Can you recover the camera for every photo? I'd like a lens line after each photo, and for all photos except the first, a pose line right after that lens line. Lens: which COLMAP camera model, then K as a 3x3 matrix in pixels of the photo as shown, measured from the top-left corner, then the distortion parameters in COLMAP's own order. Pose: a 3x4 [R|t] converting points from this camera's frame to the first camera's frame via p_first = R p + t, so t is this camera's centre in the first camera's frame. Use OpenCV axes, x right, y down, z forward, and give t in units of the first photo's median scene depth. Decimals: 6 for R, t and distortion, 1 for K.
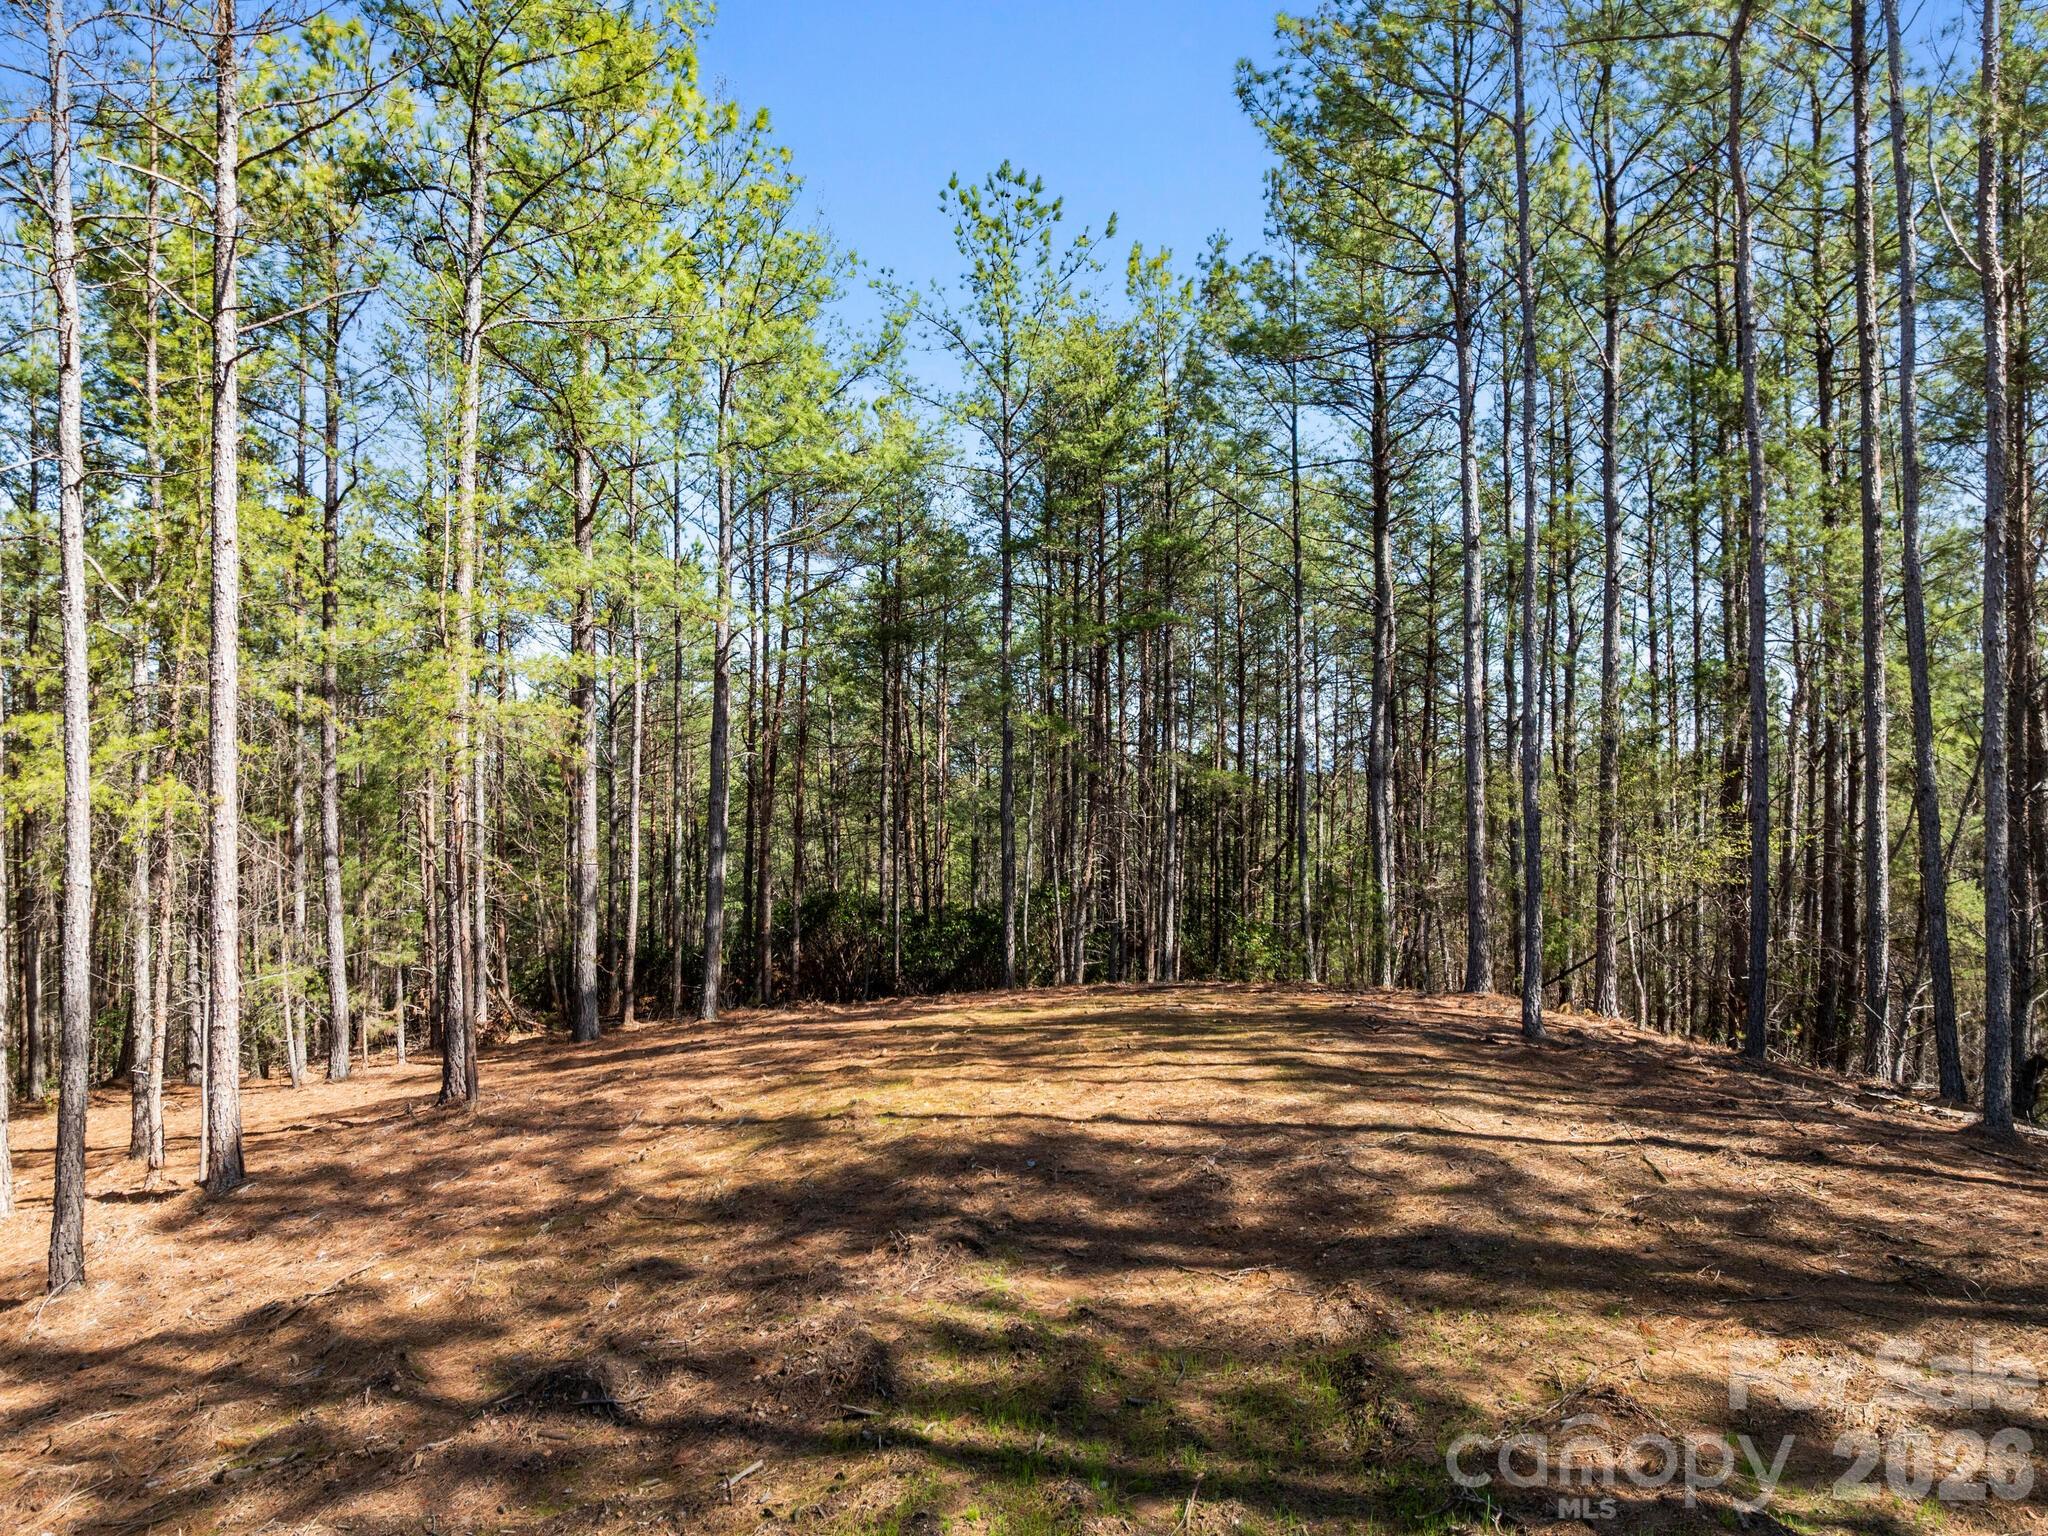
lens RADIAL K [[1547.6, 0, 1016.9], [0, 1547.6, 774.9], [0, 0, 1]] dist [-0.017733, -0.025305]
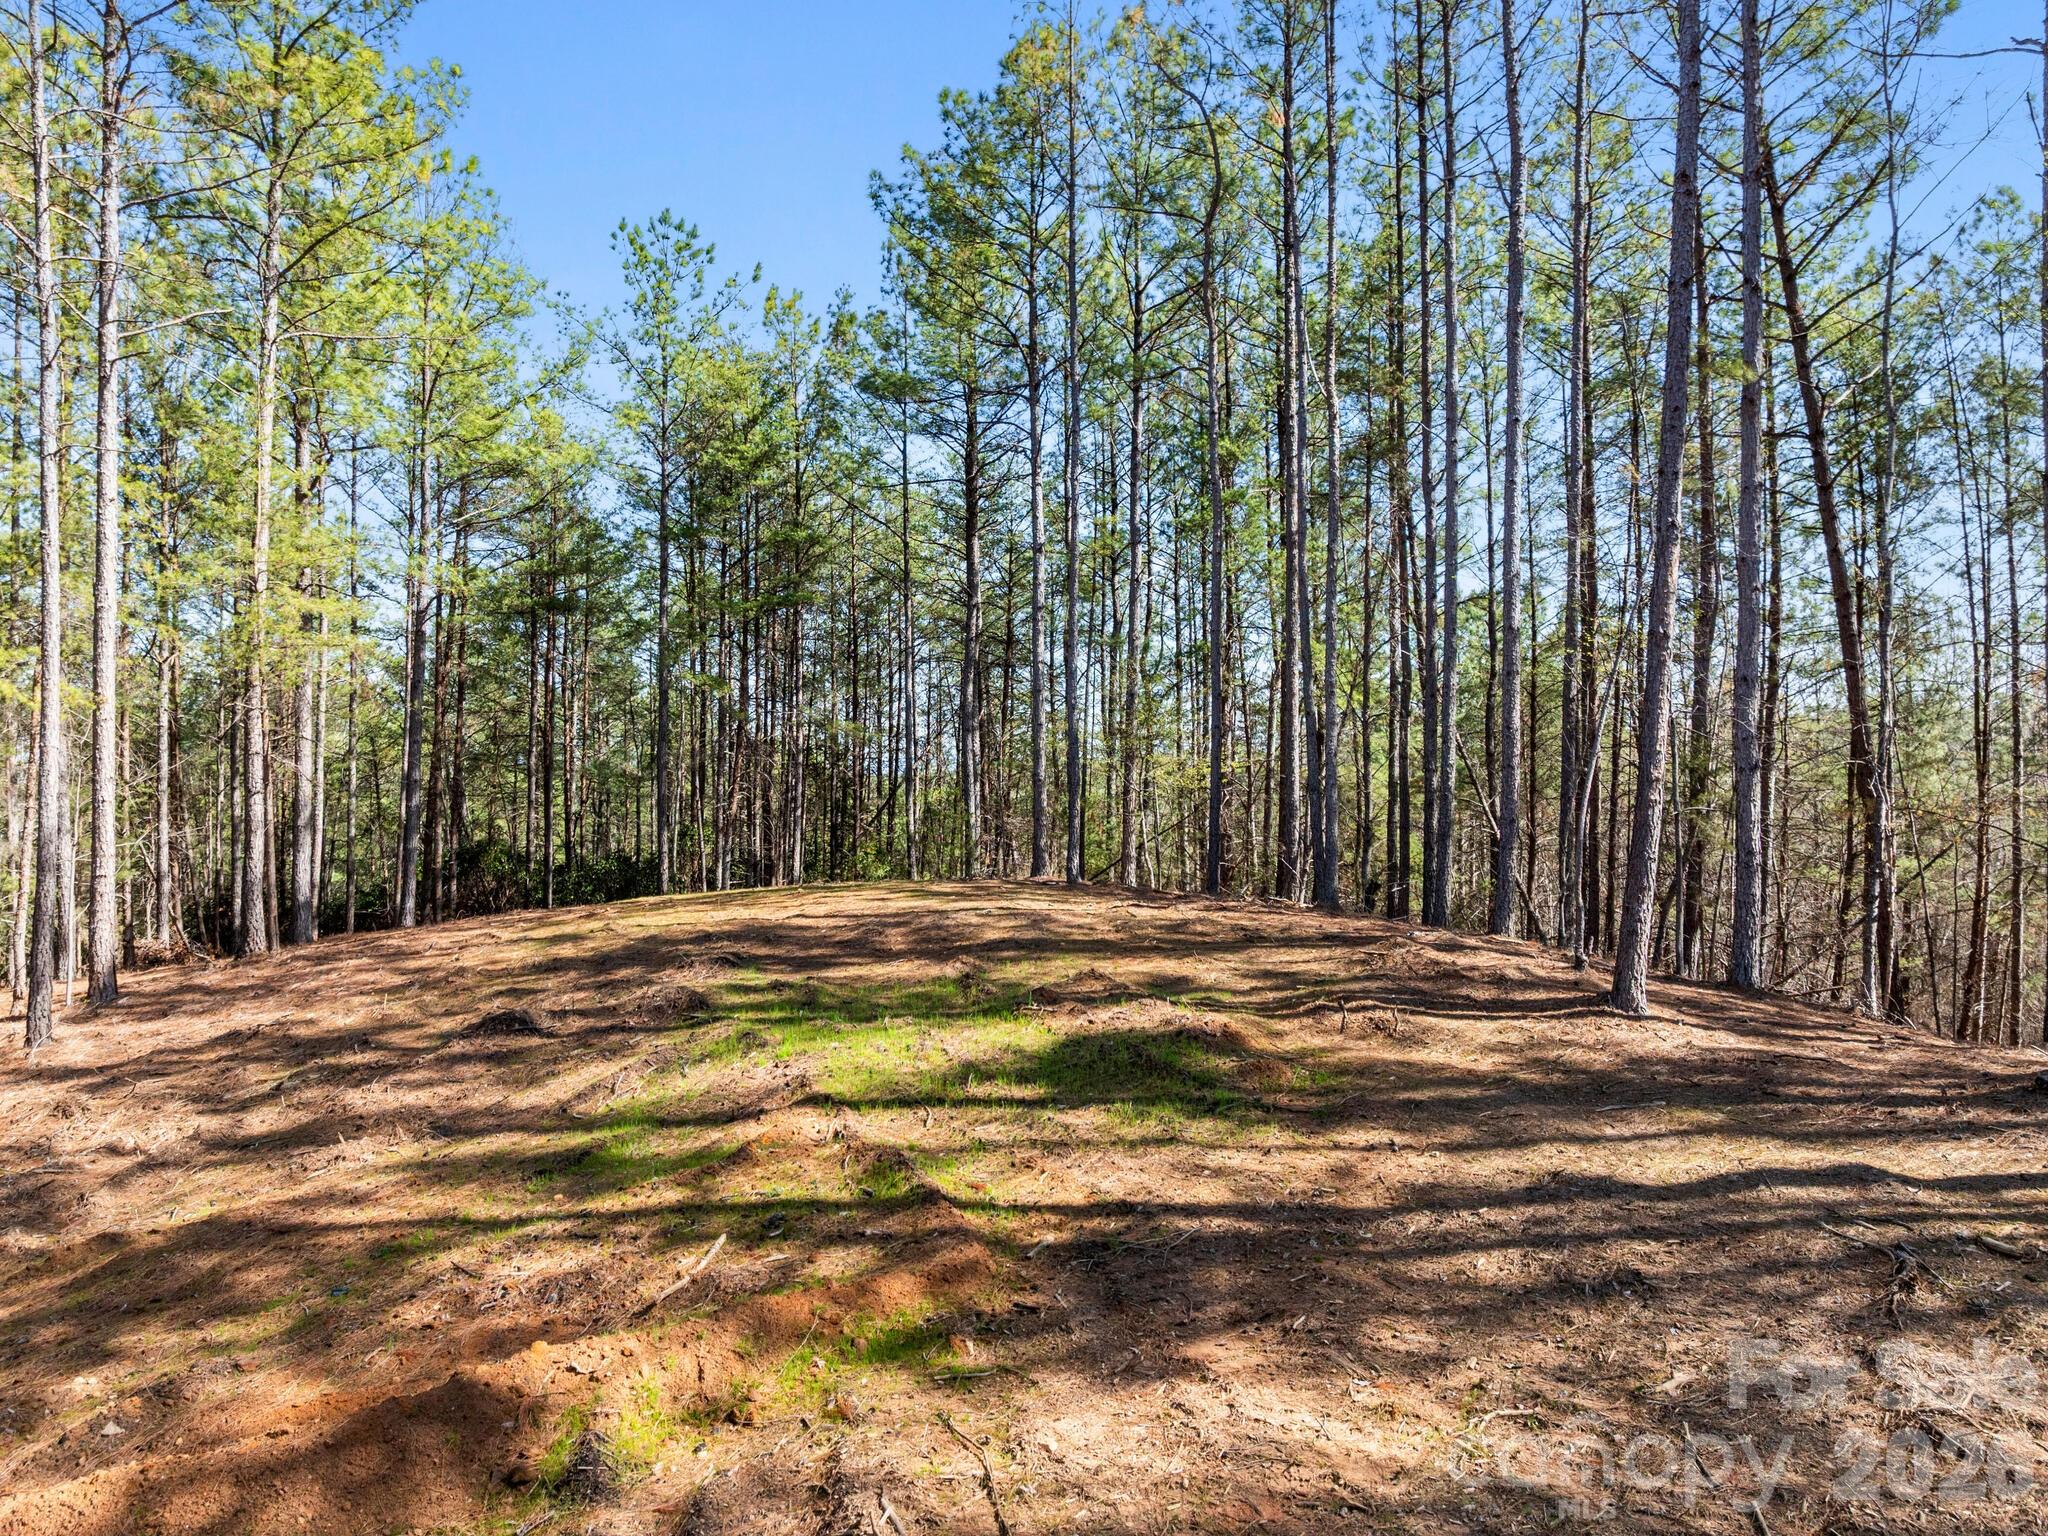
lens RADIAL K [[1486.0, 0, 1029.3], [0, 1486.0, 769.8], [0, 0, 1]] dist [0.002448, -0.000075]
pose [[0.962235, 0.006770, 0.272135, -0.048162], [-0.007545, 0.999970, 0.001803, 0.030384], [-0.272115, -0.003788, 0.962257, -0.183378]]
